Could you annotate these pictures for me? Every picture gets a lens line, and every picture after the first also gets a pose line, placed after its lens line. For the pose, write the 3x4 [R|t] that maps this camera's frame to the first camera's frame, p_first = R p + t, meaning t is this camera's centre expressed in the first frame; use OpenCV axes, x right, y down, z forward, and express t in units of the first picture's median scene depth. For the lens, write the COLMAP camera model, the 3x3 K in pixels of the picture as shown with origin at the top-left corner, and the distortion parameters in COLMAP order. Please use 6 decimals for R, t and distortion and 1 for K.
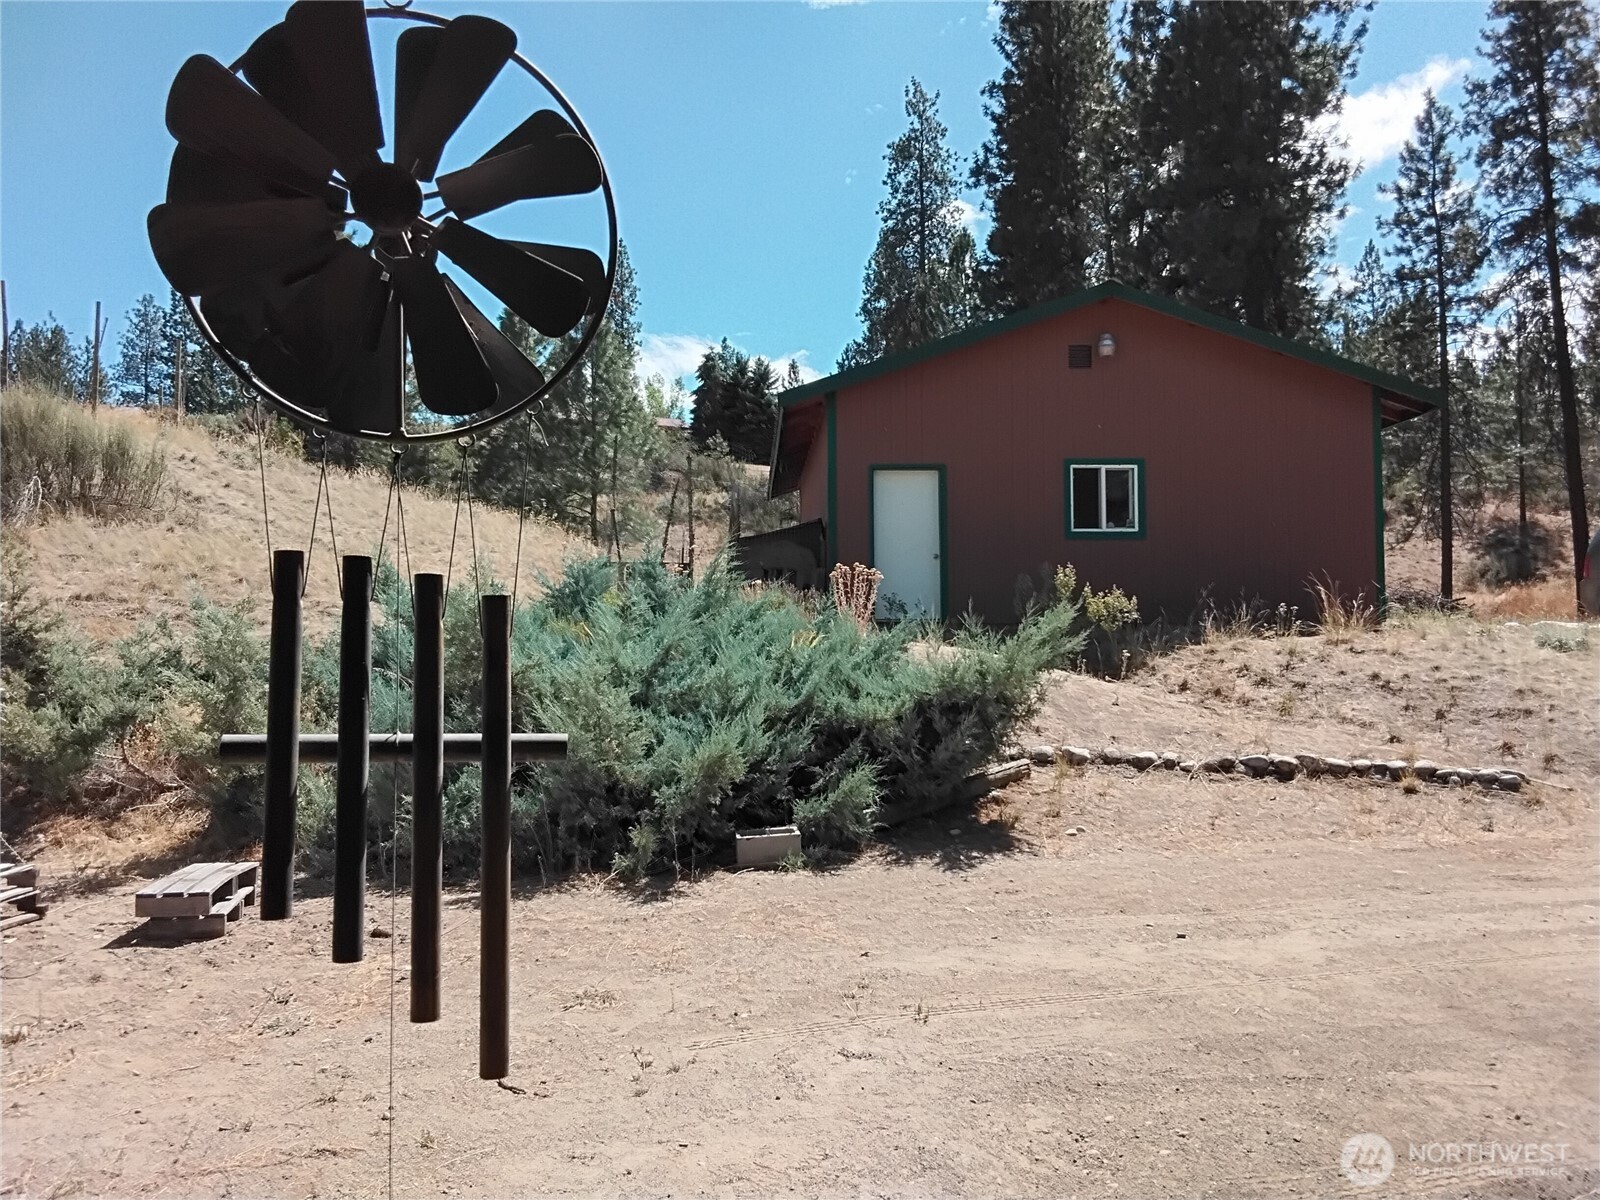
lens RADIAL K [[1246.6, 0, 798.0], [0, 1246.6, 601.6], [0, 0, 1]] dist [0.080352, -0.106290]
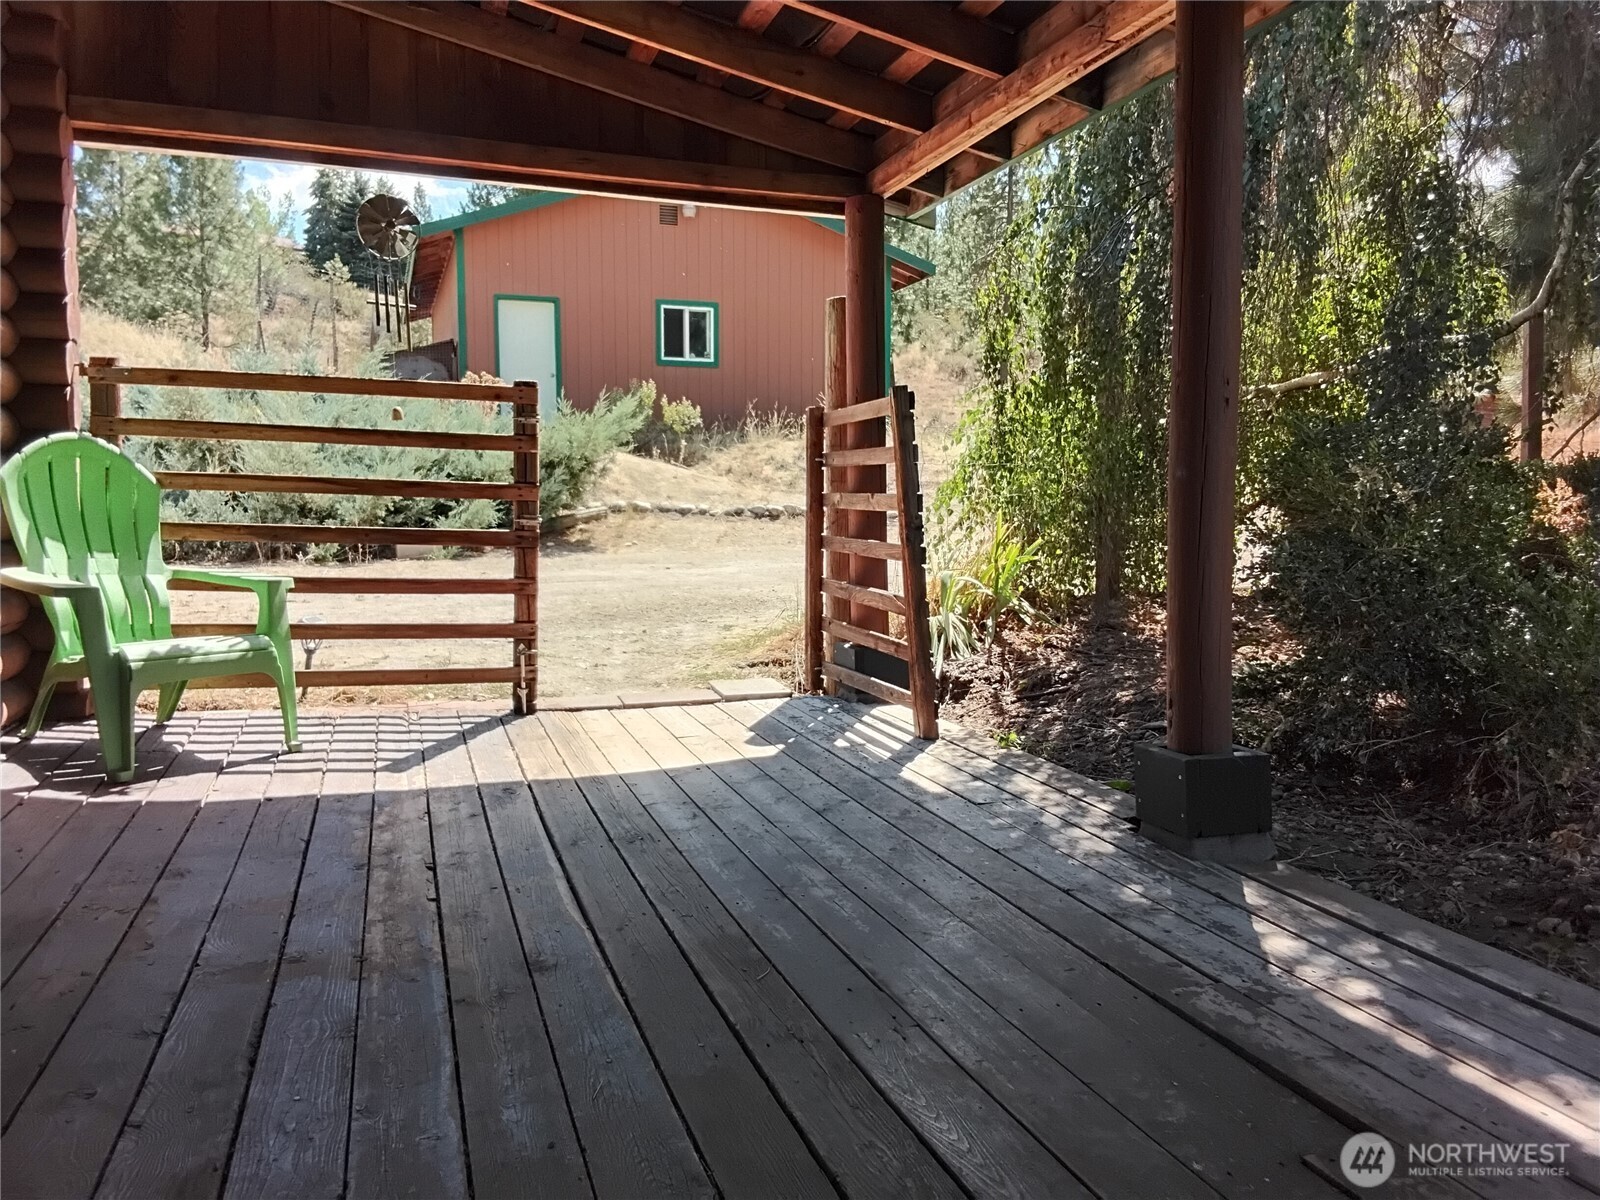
lens RADIAL K [[1246.6, 0, 805.7], [0, 1246.6, 599.4], [0, 0, 1]] dist [0.080352, -0.106290]
pose [[0.958229, -0.015157, 0.285601, -0.006220], [-0.018687, 0.993143, 0.115404, 0.044103], [-0.285392, -0.115921, 0.951375, -0.323845]]
